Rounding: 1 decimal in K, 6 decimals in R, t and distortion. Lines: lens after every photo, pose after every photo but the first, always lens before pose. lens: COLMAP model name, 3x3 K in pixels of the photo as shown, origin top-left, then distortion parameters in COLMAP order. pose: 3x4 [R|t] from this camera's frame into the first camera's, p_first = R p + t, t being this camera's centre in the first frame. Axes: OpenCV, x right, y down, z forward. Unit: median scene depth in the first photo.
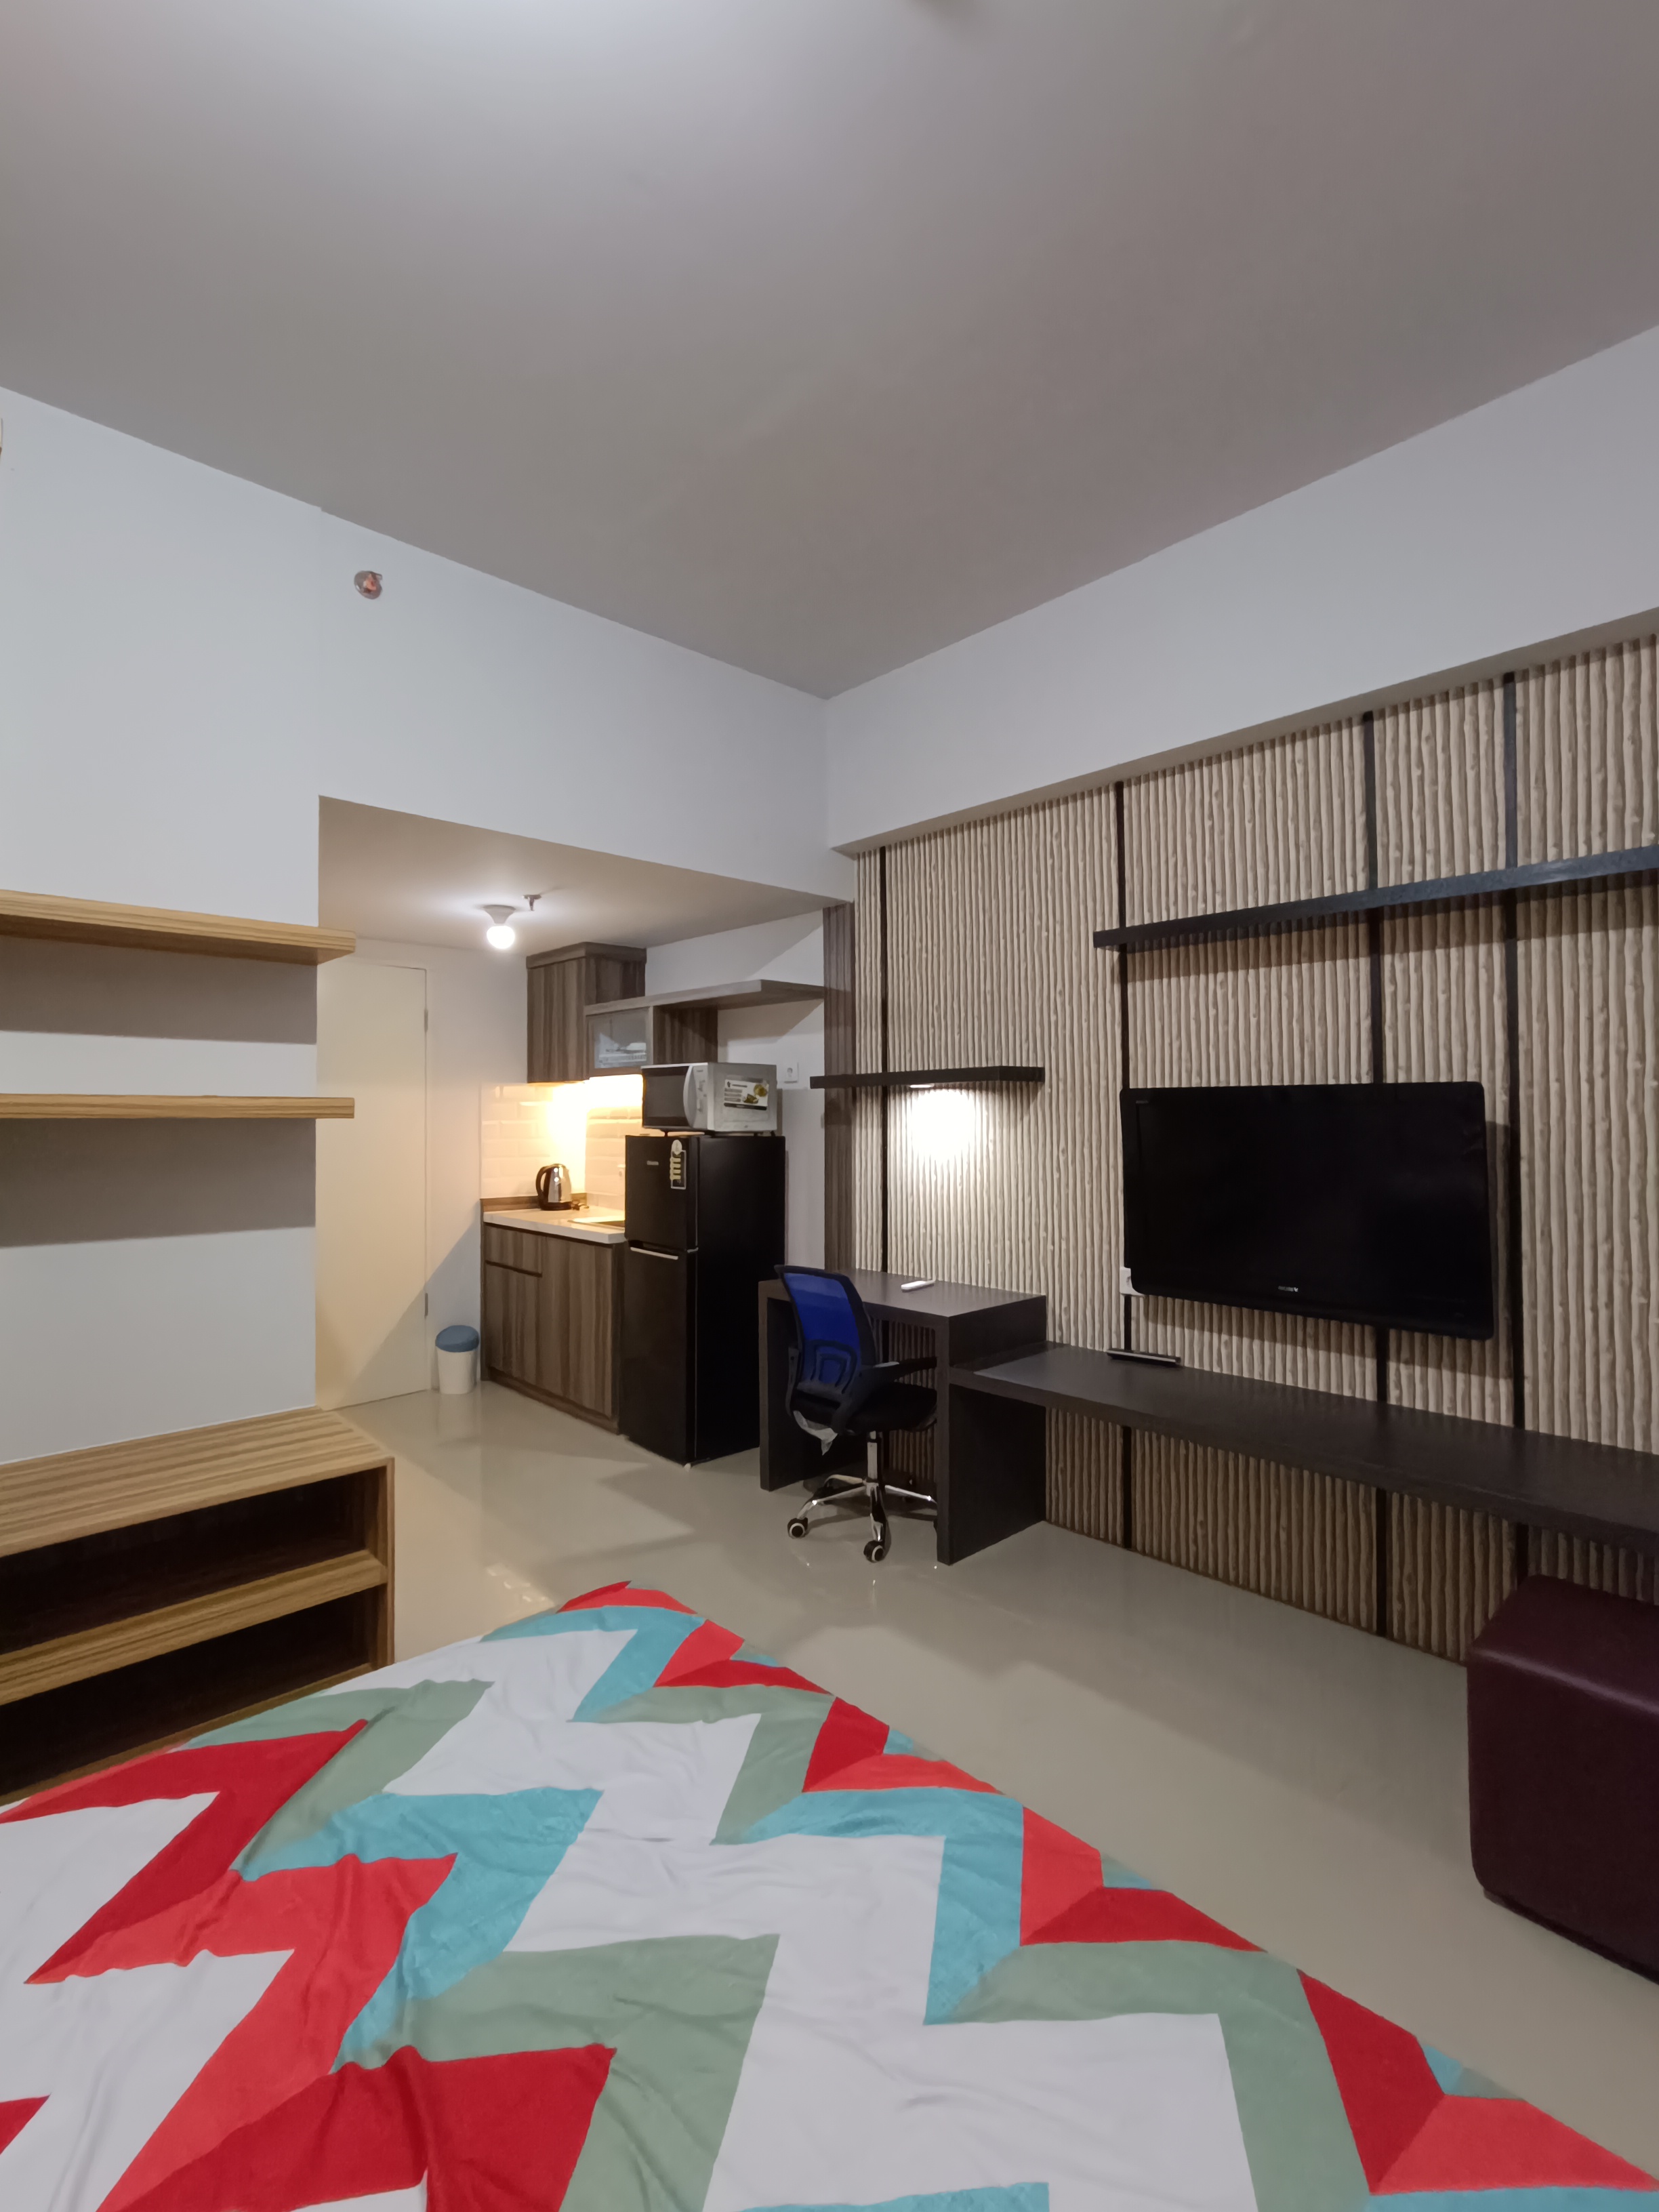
lens RADIAL K [[998.4, 0, 827.3], [0, 998.4, 1106.5], [0, 0, 1]] dist [-0.017244, 0.008193]
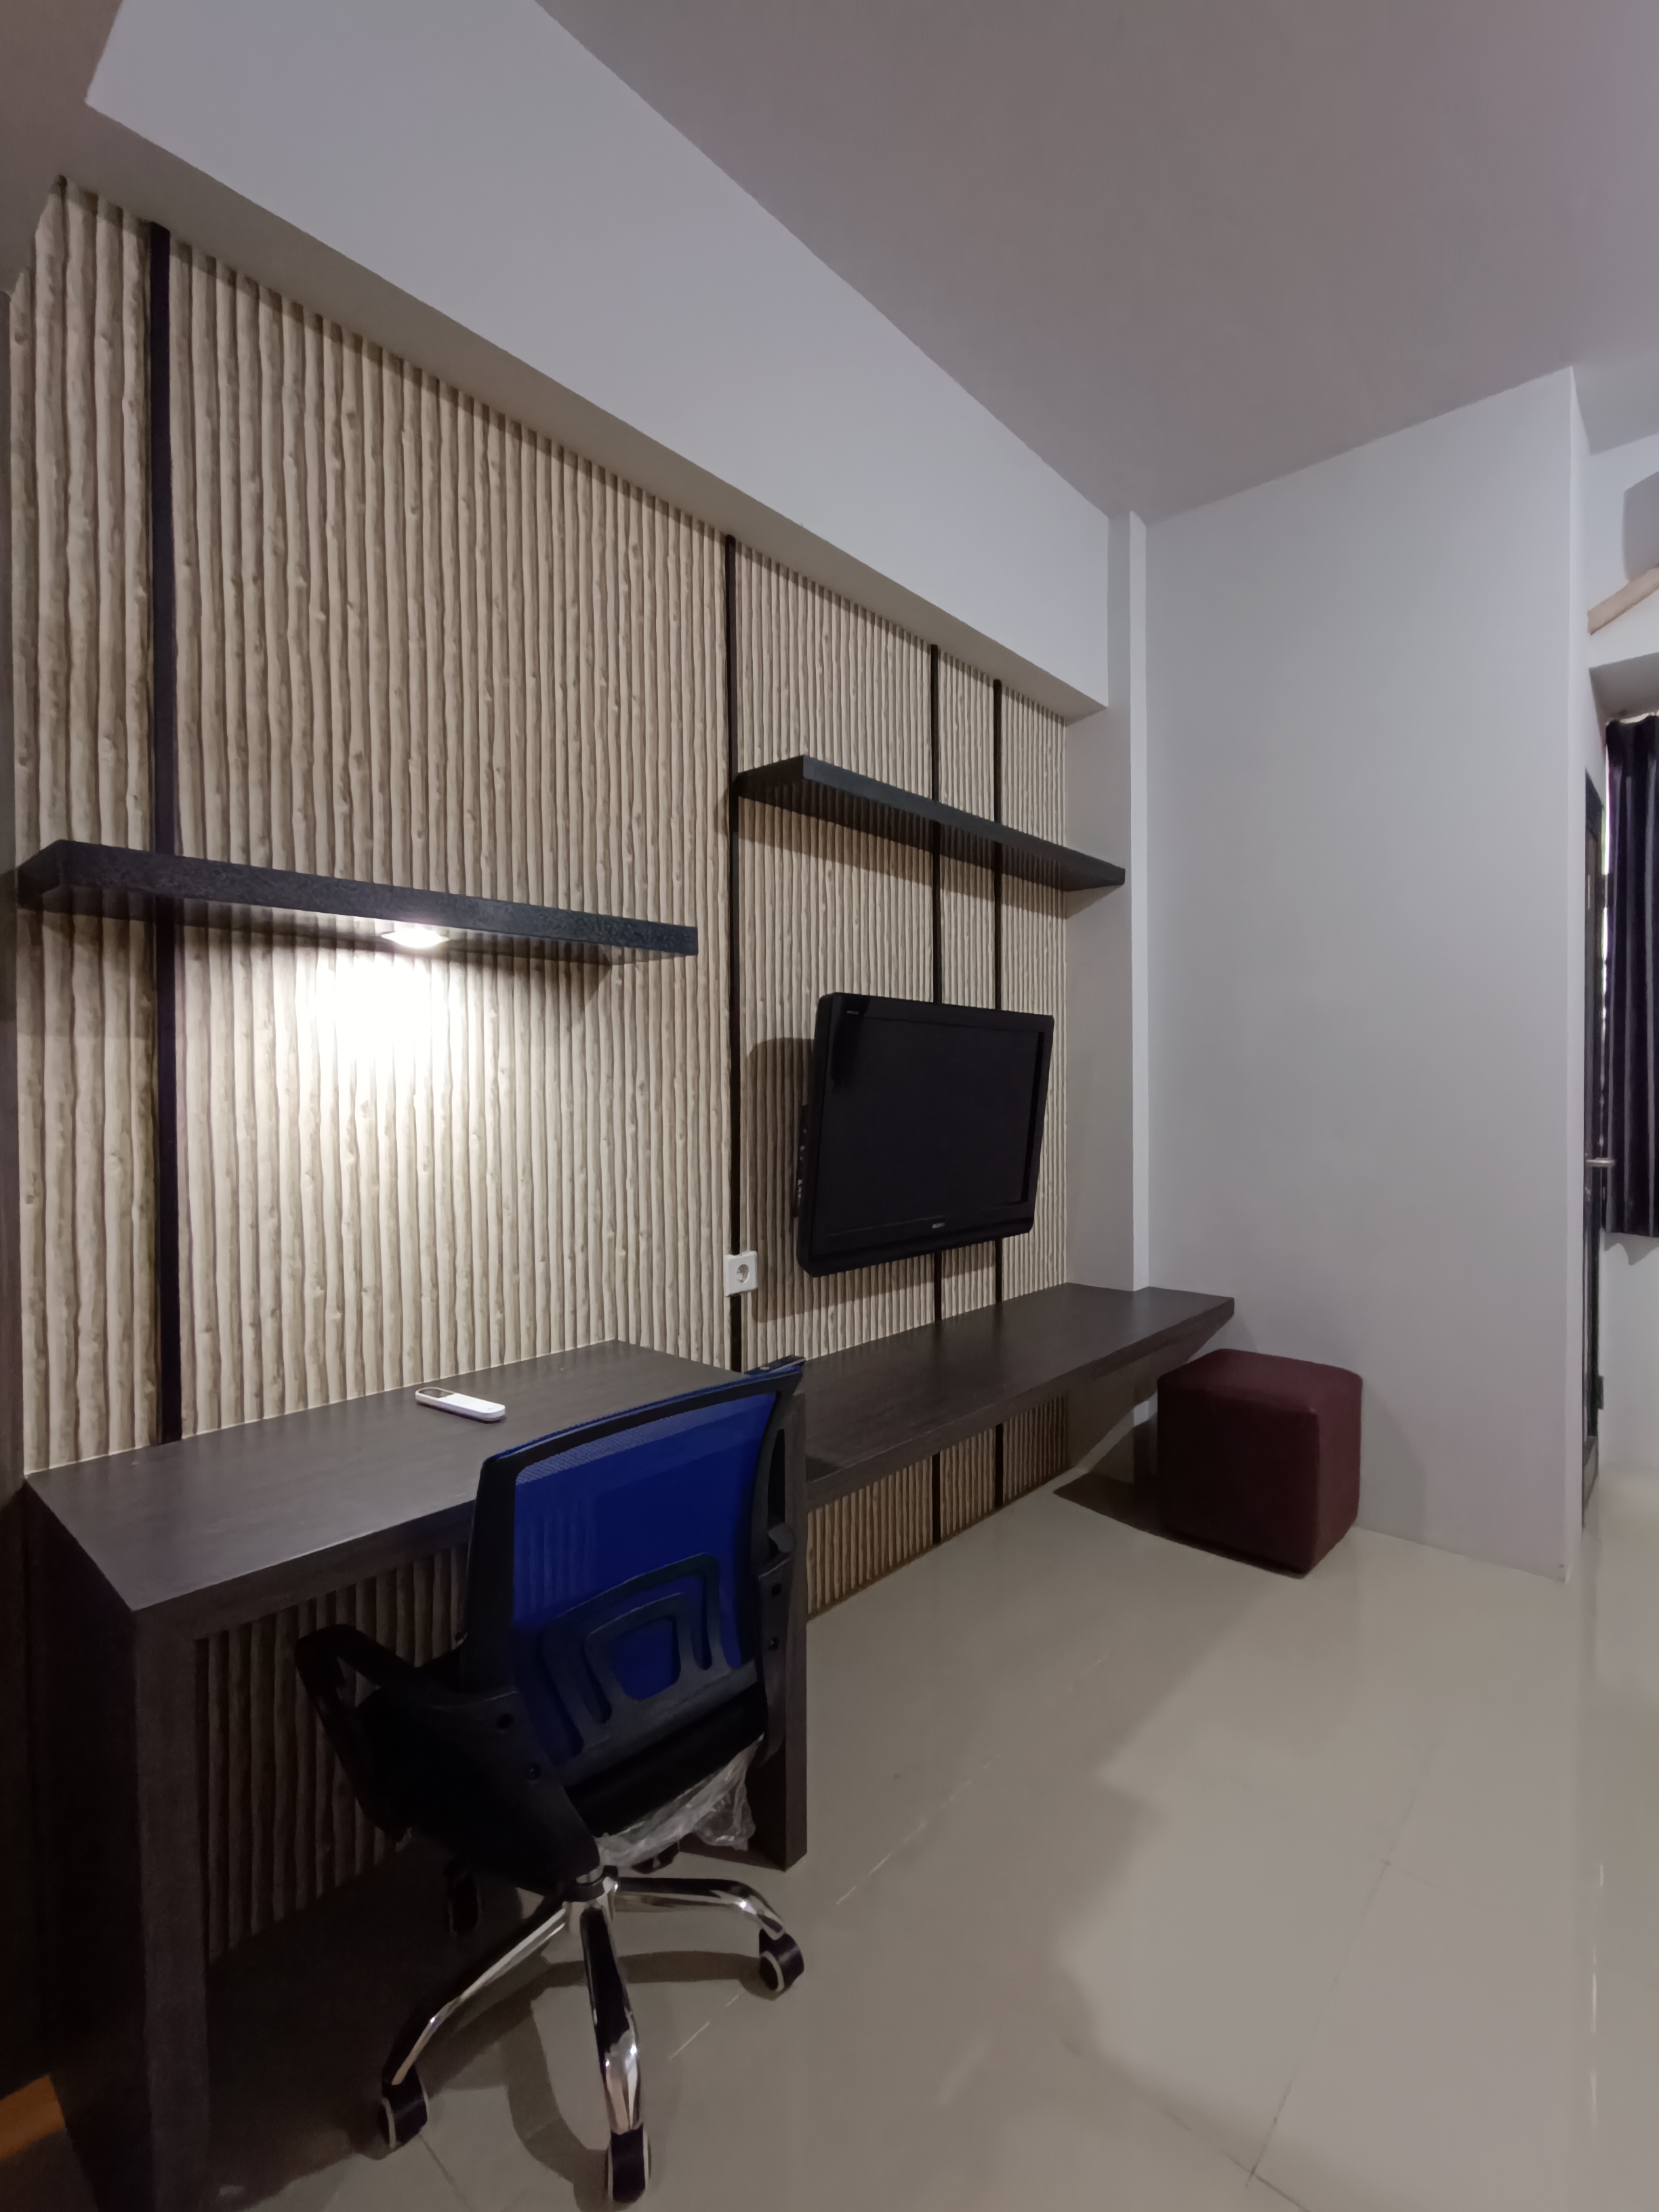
lens RADIAL K [[998.4, 0, 827.6], [0, 998.4, 1101.4], [0, 0, 1]] dist [-0.017244, 0.008193]
pose [[-0.068428, -0.011025, 0.997595, -0.376019], [-0.006904, 0.999920, 0.010577, 0.047639], [-0.997632, -0.006164, -0.068499, 0.957187]]
